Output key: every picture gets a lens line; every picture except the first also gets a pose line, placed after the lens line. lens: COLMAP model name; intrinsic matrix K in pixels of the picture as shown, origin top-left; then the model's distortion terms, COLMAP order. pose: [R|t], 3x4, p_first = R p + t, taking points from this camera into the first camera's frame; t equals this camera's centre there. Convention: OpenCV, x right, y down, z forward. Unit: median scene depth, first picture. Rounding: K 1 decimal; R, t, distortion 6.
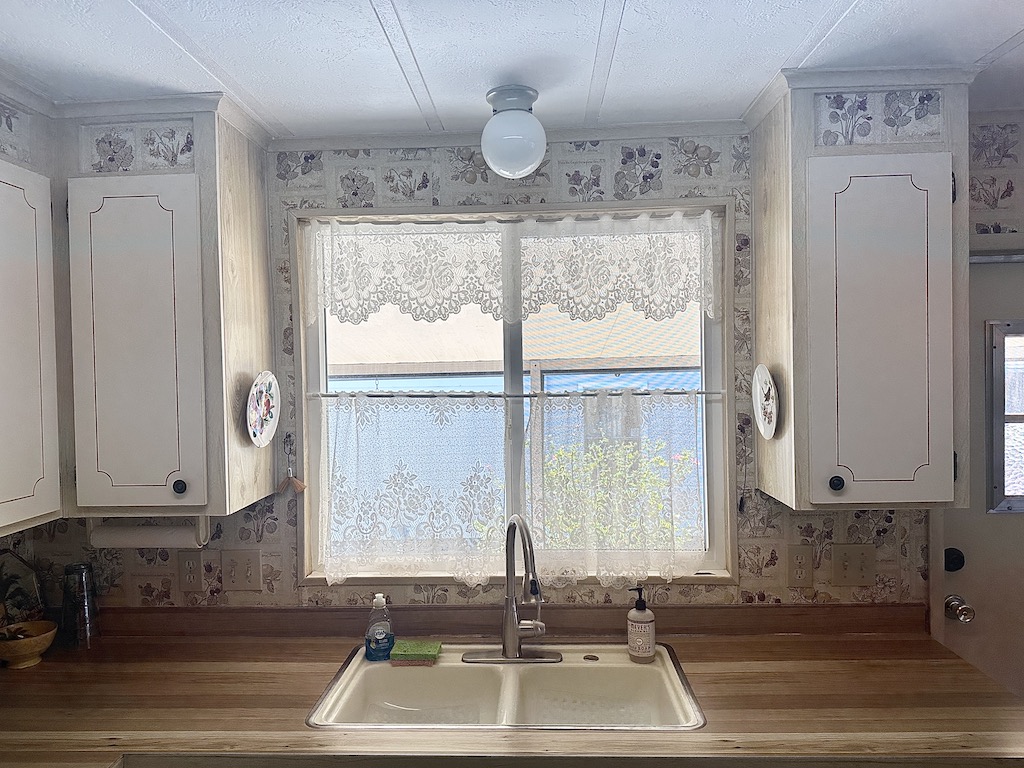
lens RADIAL K [[722.5, 0, 509.4], [0, 722.5, 388.2], [0, 0, 1]] dist [0.042059, -0.045936]
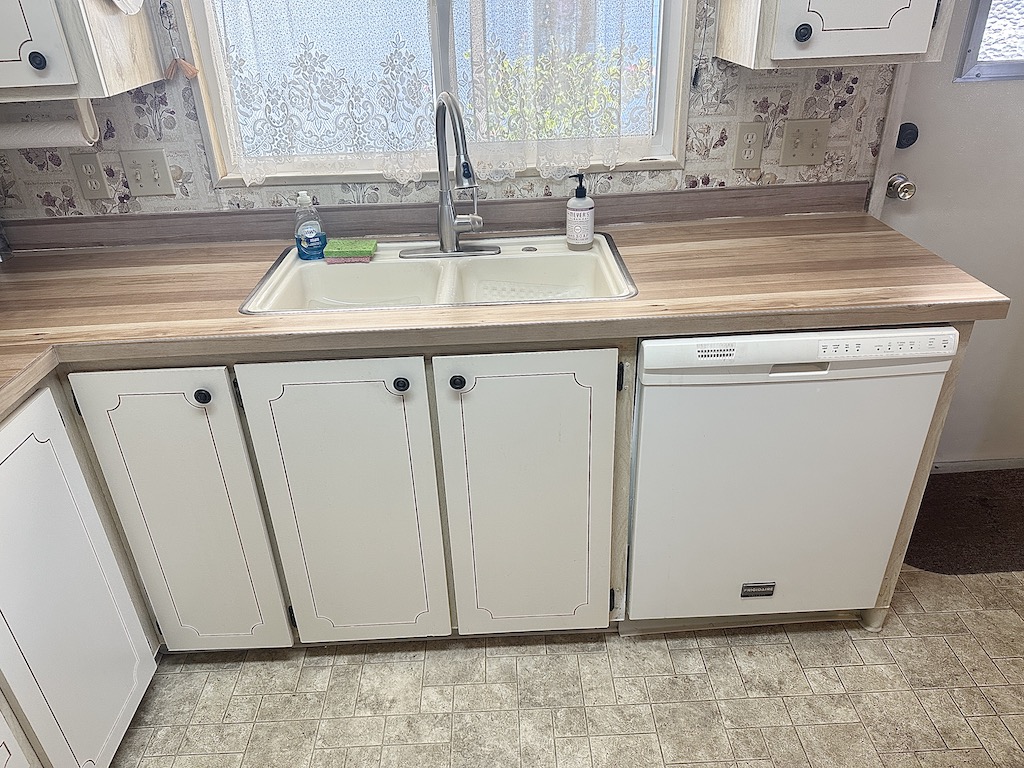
lens RADIAL K [[722.5, 0, 511.1], [0, 722.5, 383.6], [0, 0, 1]] dist [0.042059, -0.045936]
pose [[0.997192, -0.050288, 0.055492, 0.022311], [0.019294, 0.888509, 0.458454, 0.079356], [-0.072360, -0.456096, 0.886984, 0.042516]]
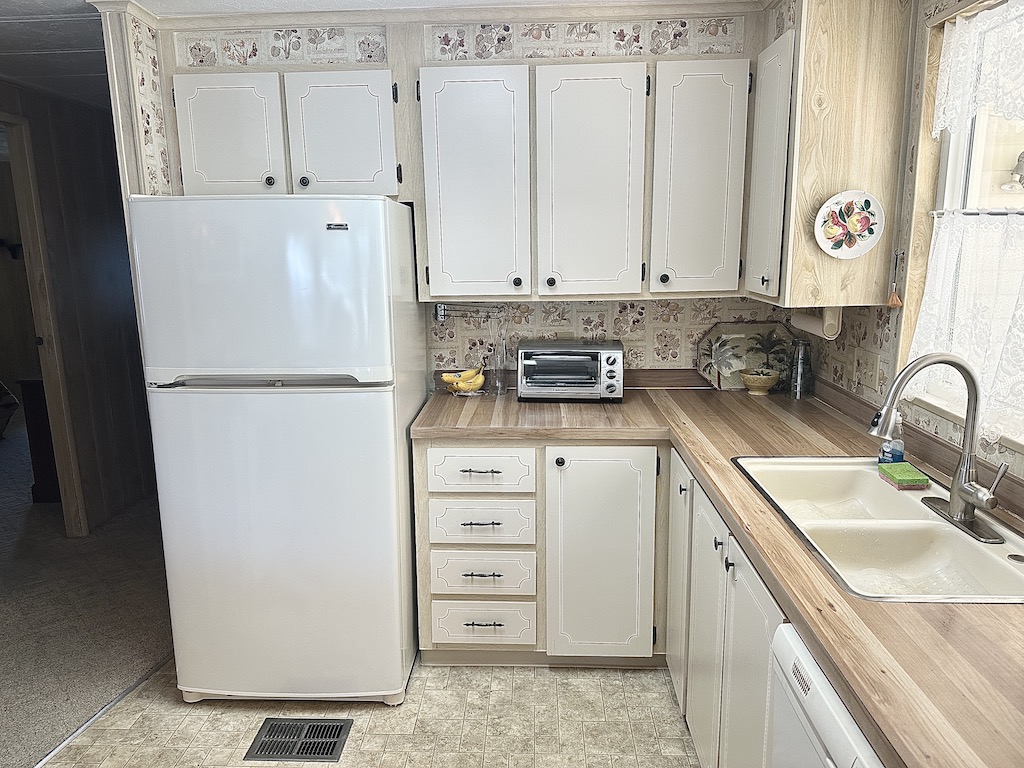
lens RADIAL K [[722.5, 0, 512.5], [0, 722.5, 389.7], [0, 0, 1]] dist [0.042059, -0.045936]
pose [[0.015222, 0.227220, -0.973724, 0.790697], [-0.006150, 0.973840, 0.227151, 0.023207], [0.999865, 0.002531, 0.016221, 0.436089]]
